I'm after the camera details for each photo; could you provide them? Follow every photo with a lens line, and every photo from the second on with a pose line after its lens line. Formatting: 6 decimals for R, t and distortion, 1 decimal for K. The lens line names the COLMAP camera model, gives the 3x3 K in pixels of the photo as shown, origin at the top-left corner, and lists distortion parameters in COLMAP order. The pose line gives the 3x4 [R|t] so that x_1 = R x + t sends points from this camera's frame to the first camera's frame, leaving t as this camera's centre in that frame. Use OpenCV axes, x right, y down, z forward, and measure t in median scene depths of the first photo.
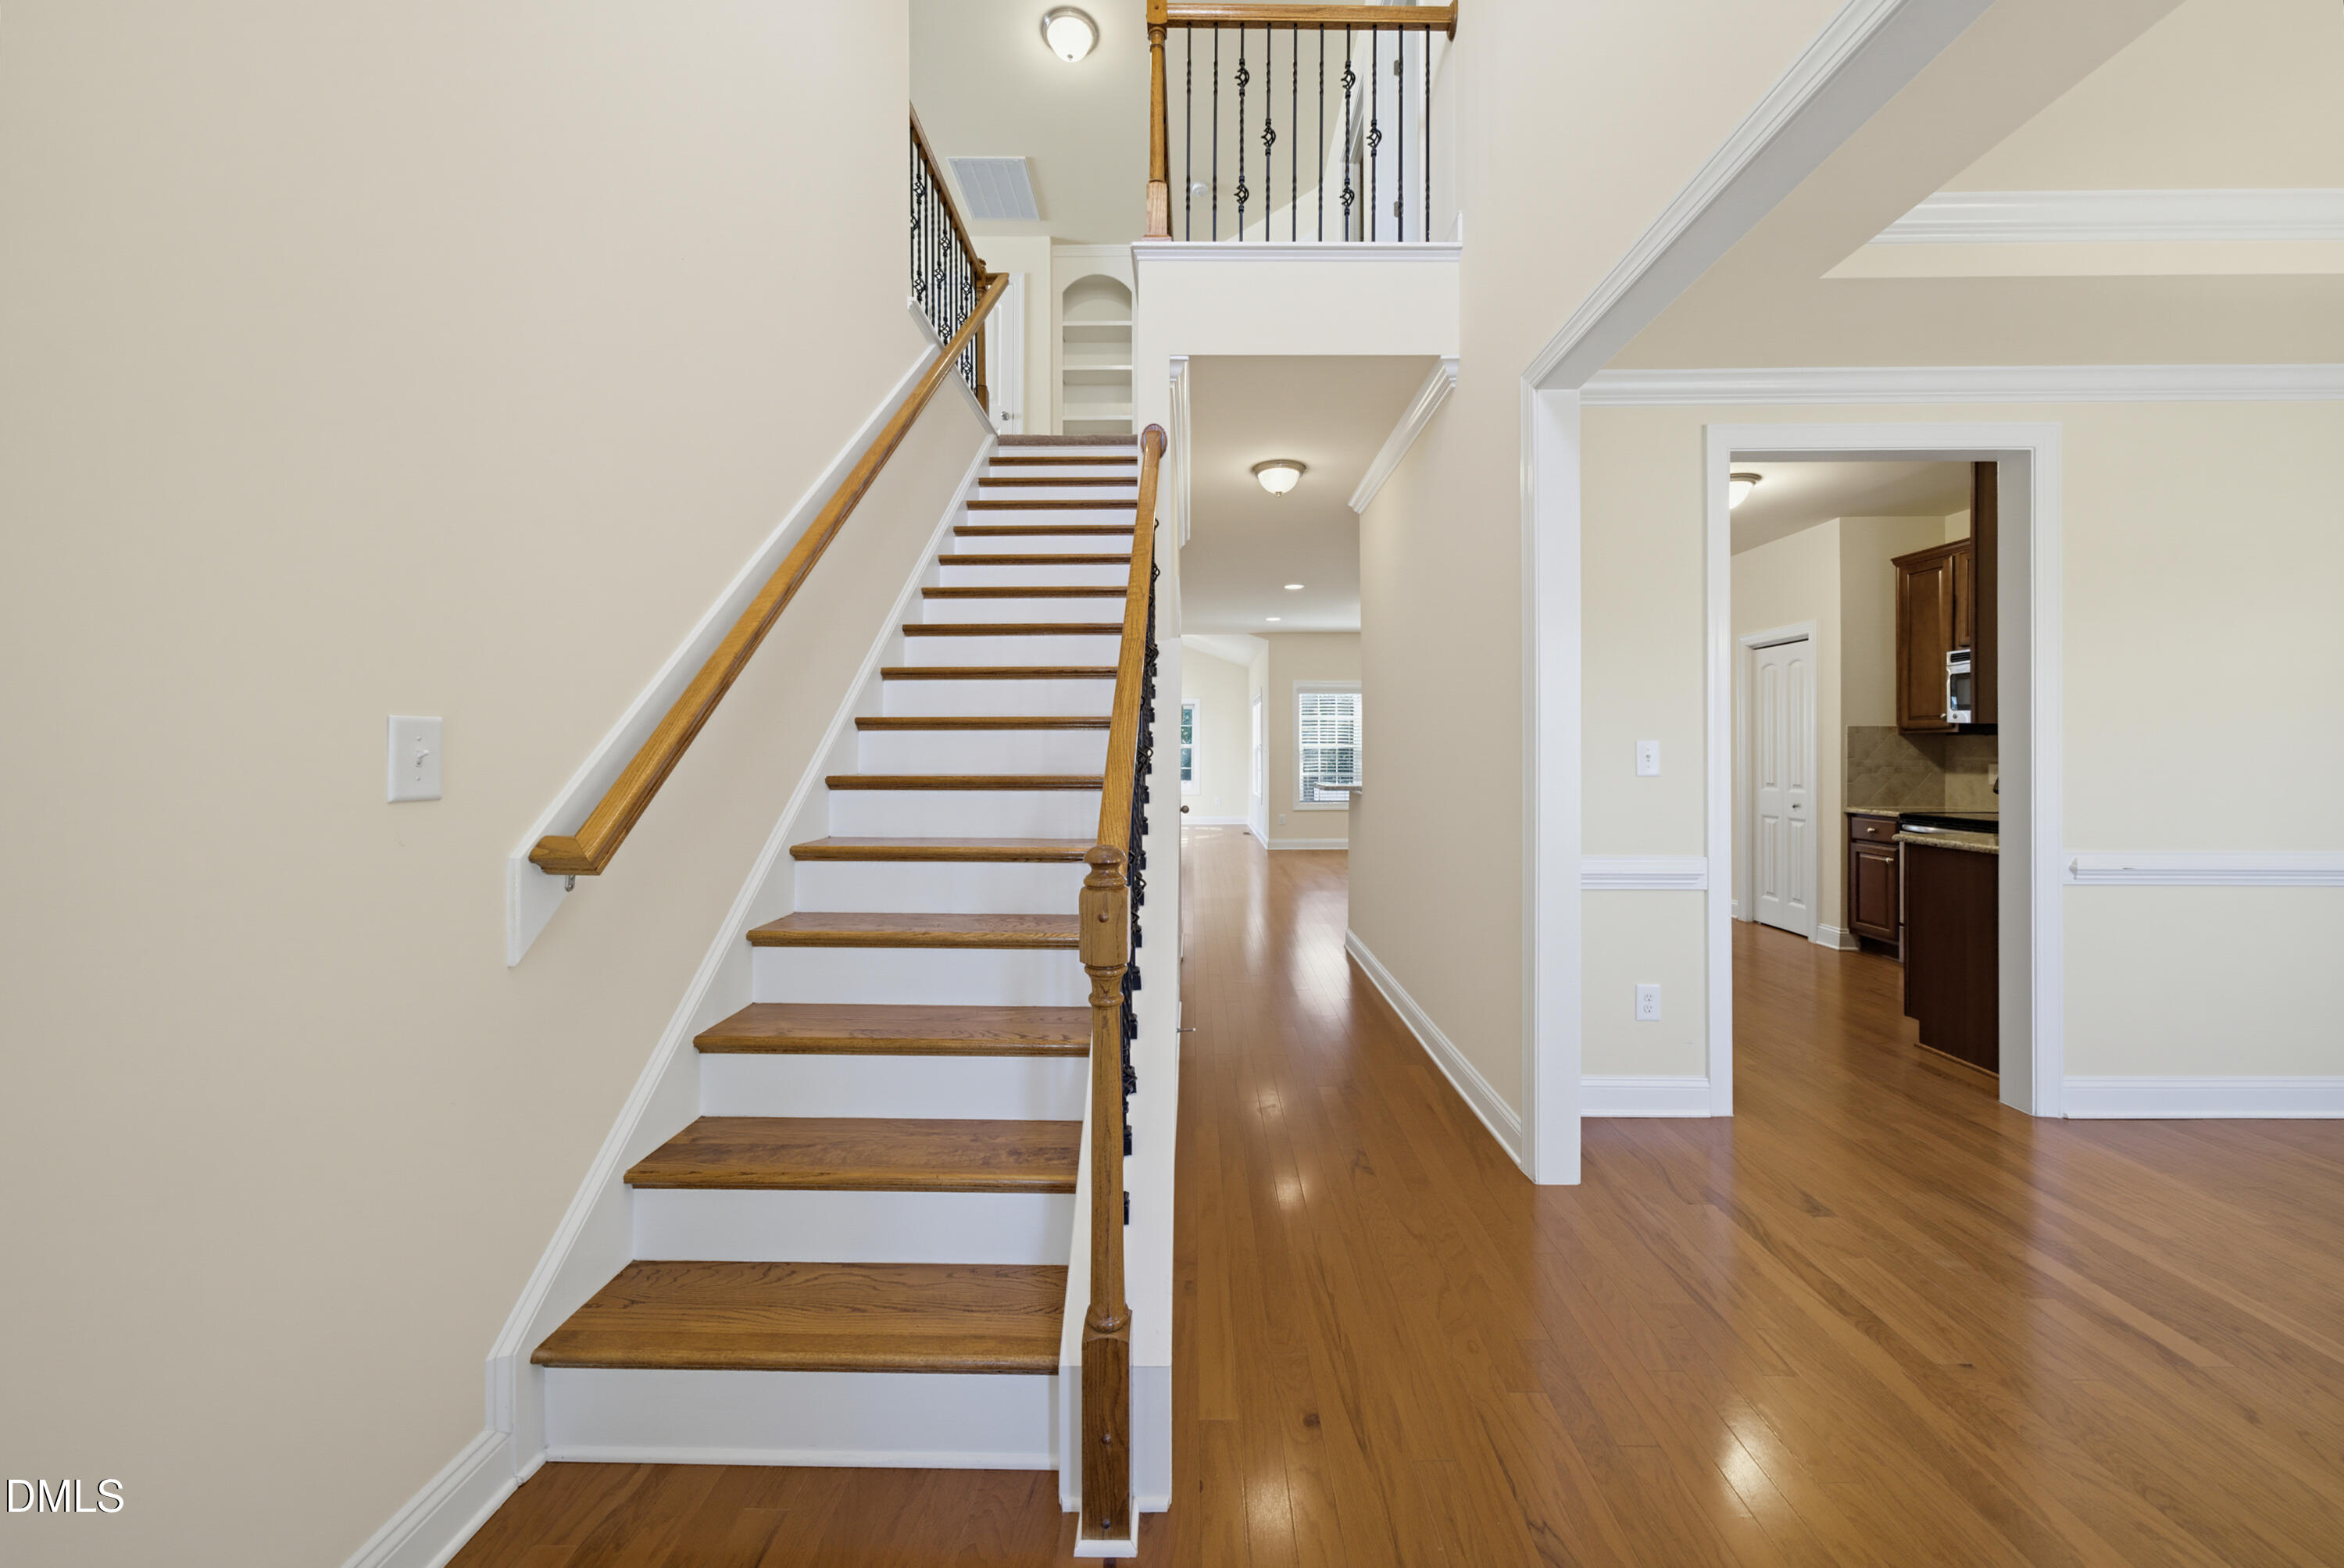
lens RADIAL K [[805.4, 0, 1197.6], [0, 805.4, 749.1], [0, 0, 1]] dist [0.003261, 0.000510]
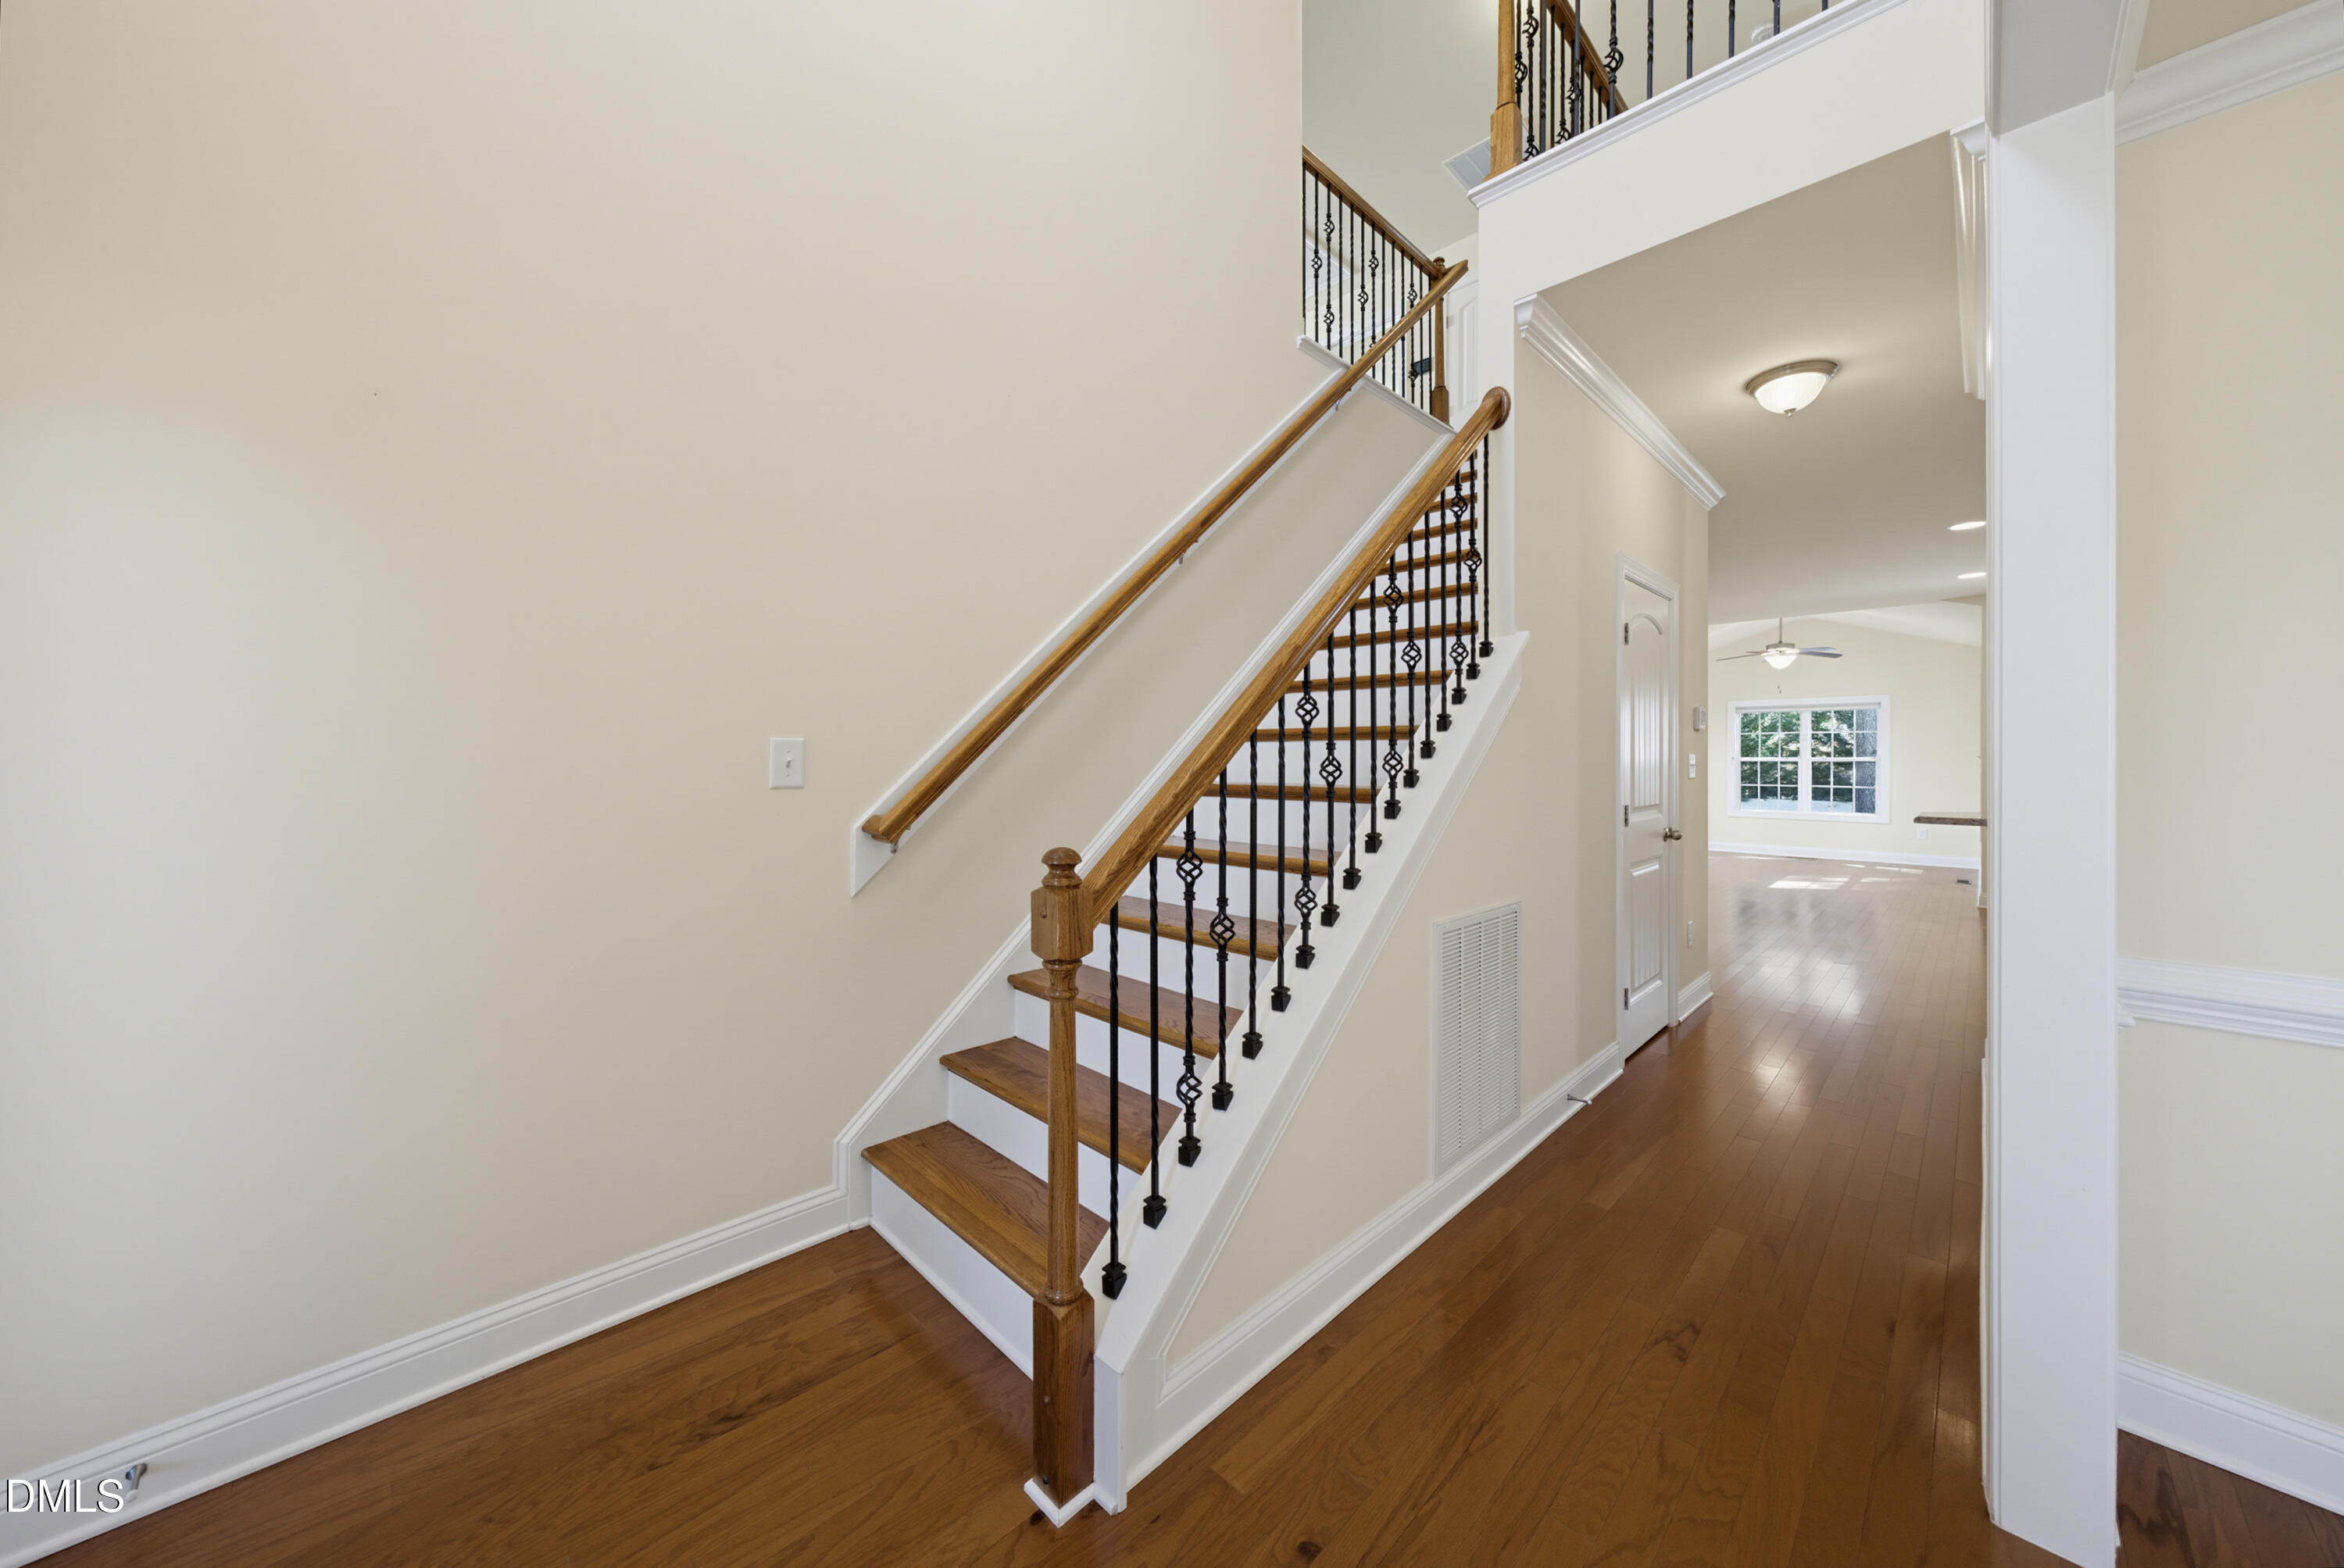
lens RADIAL K [[805.4, 0, 1186.9], [0, 805.4, 769.3], [0, 0, 1]] dist [0.003261, 0.000510]
pose [[0.717416, 0.005583, -0.696622, 0.591132], [-0.003619, 0.999984, 0.004287, 0.010377], [0.696635, -0.000555, 0.717425, 0.283298]]
